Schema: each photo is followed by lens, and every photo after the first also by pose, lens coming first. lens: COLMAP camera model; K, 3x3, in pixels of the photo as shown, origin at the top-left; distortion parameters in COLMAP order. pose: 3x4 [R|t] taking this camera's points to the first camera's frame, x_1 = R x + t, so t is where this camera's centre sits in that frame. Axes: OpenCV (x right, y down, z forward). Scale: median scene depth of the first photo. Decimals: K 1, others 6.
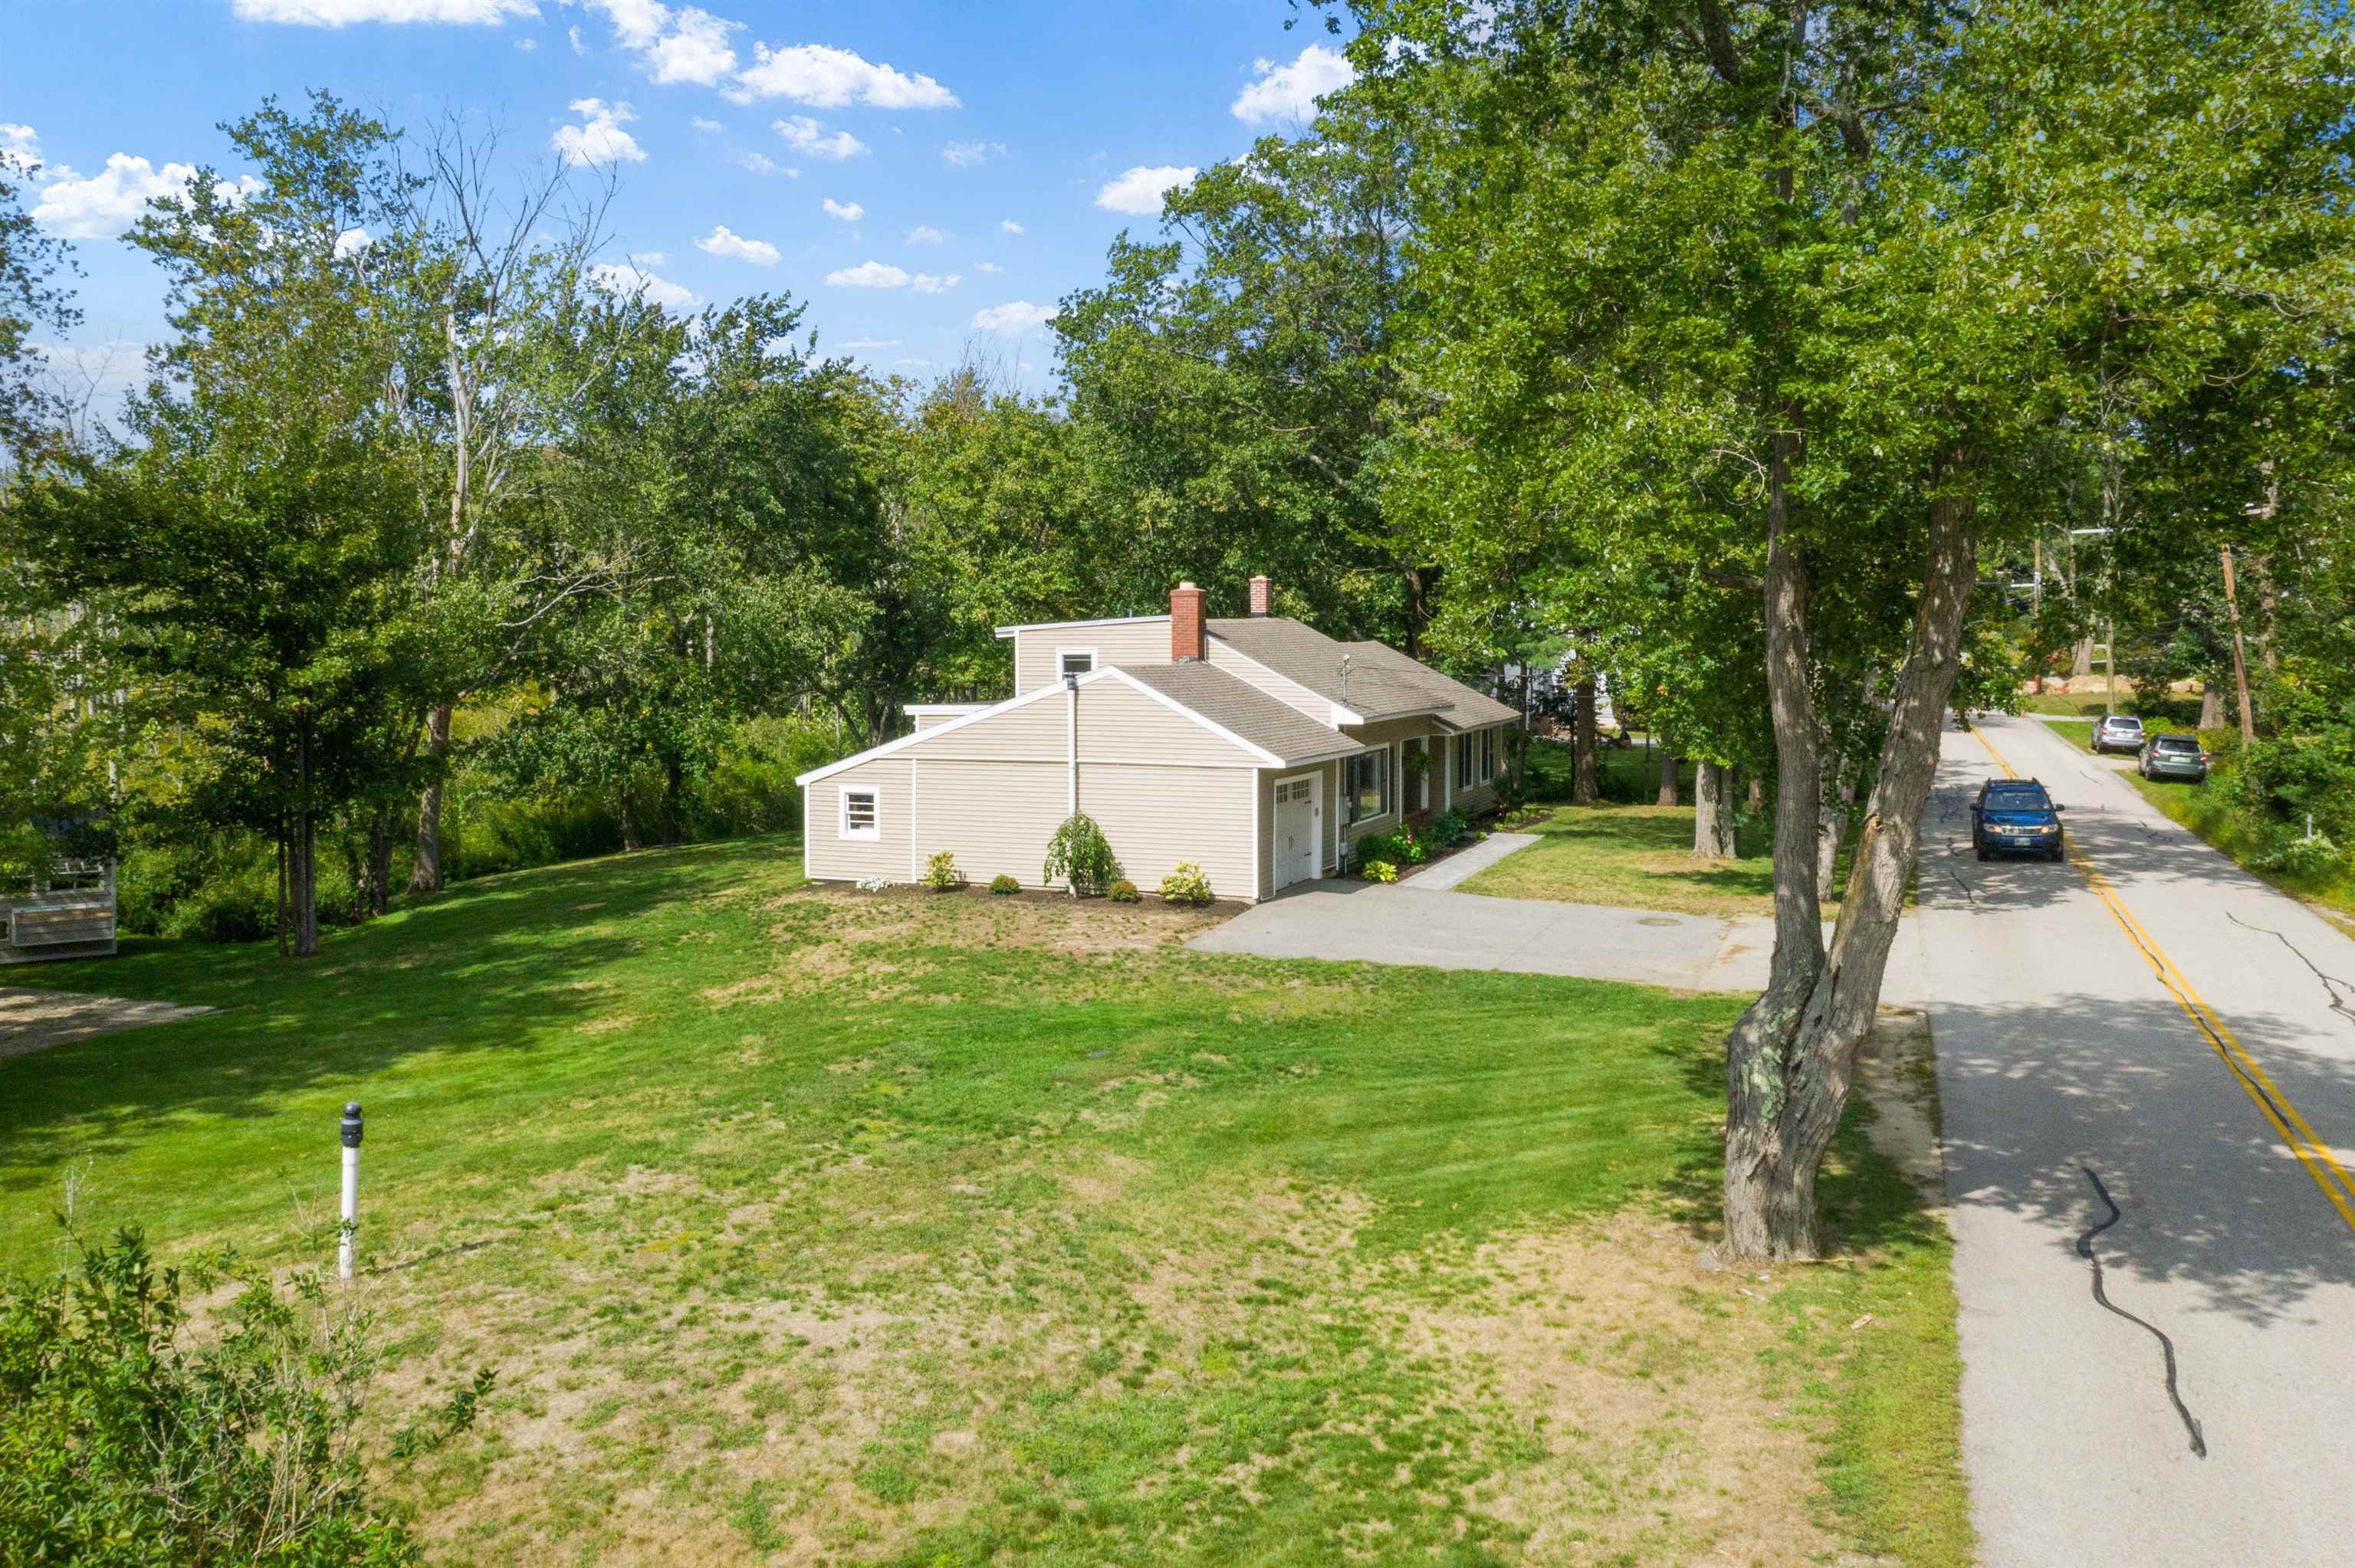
lens RADIAL K [[1913.0, 0, 1177.5], [0, 1913.0, 784.0], [0, 0, 1]] dist [-0.001342, -0.000130]
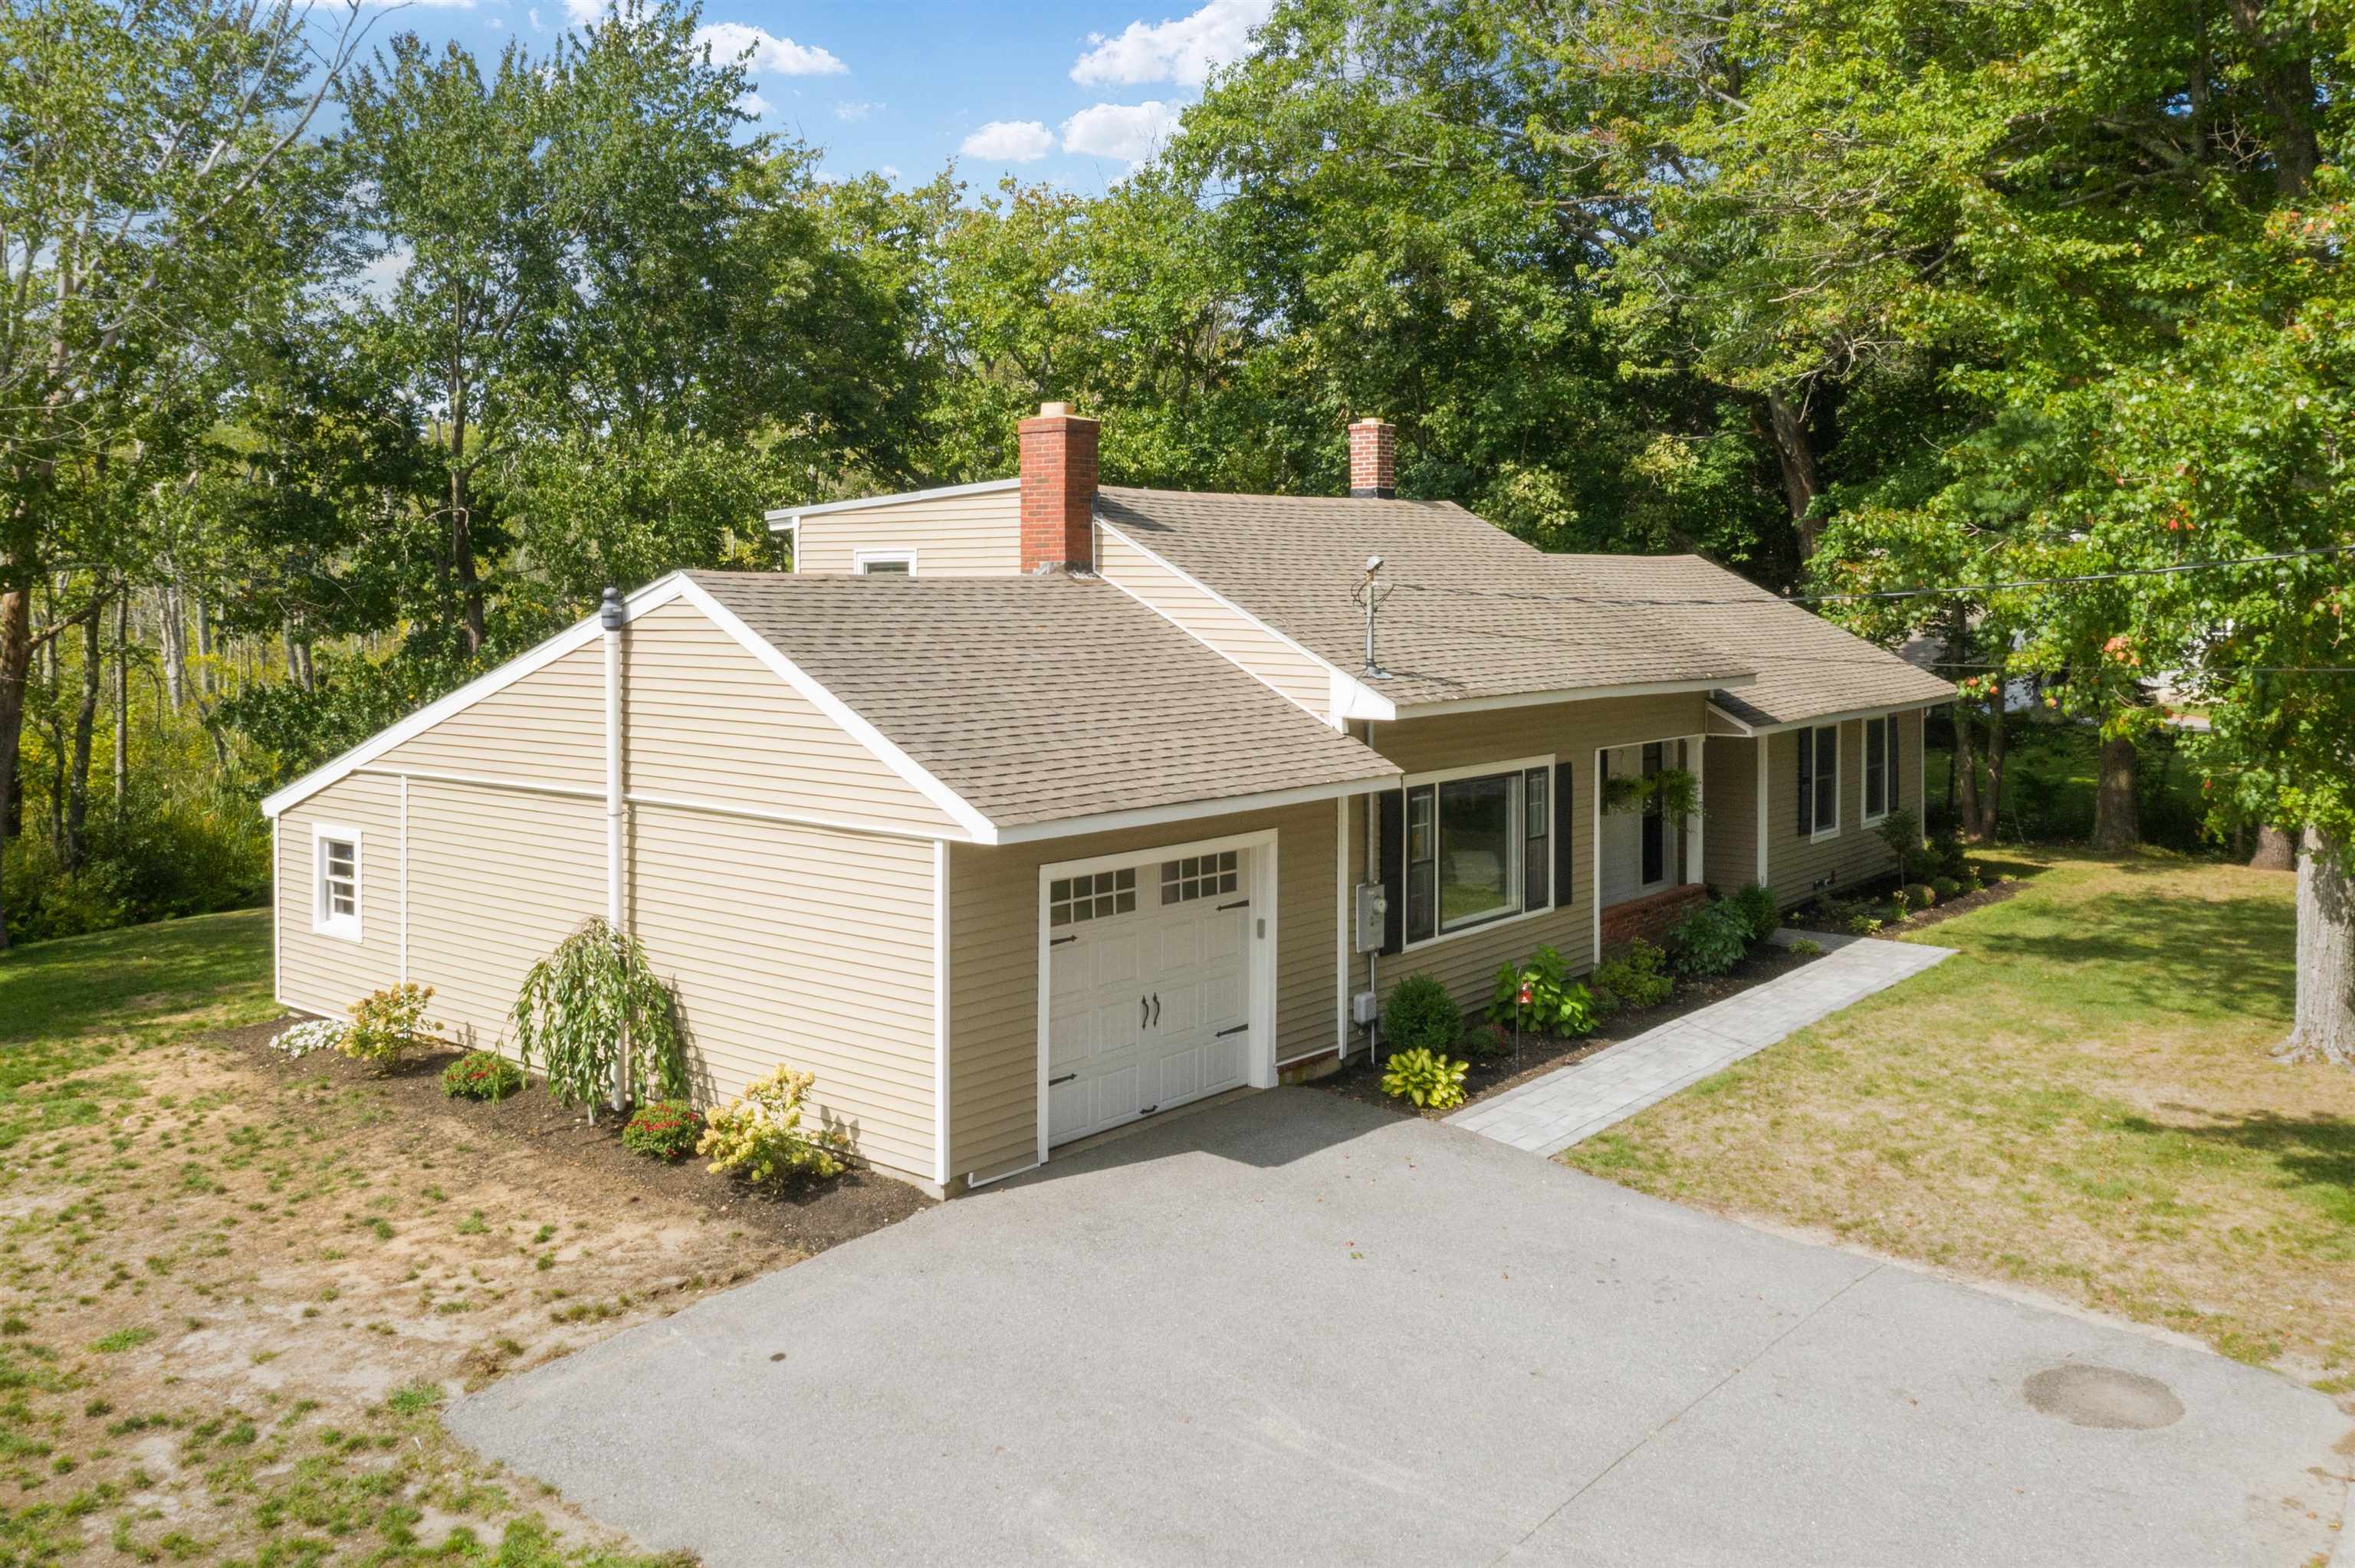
lens RADIAL K [[1863.8, 0, 1175.2], [0, 1863.8, 593.7], [0, 0, 1]] dist [0.003311, 0.001685]
pose [[0.950718, 0.002657, -0.310045, 0.176491], [-0.025327, 0.997287, -0.069116, -0.029014], [0.309021, 0.073563, 0.948206, 0.586297]]
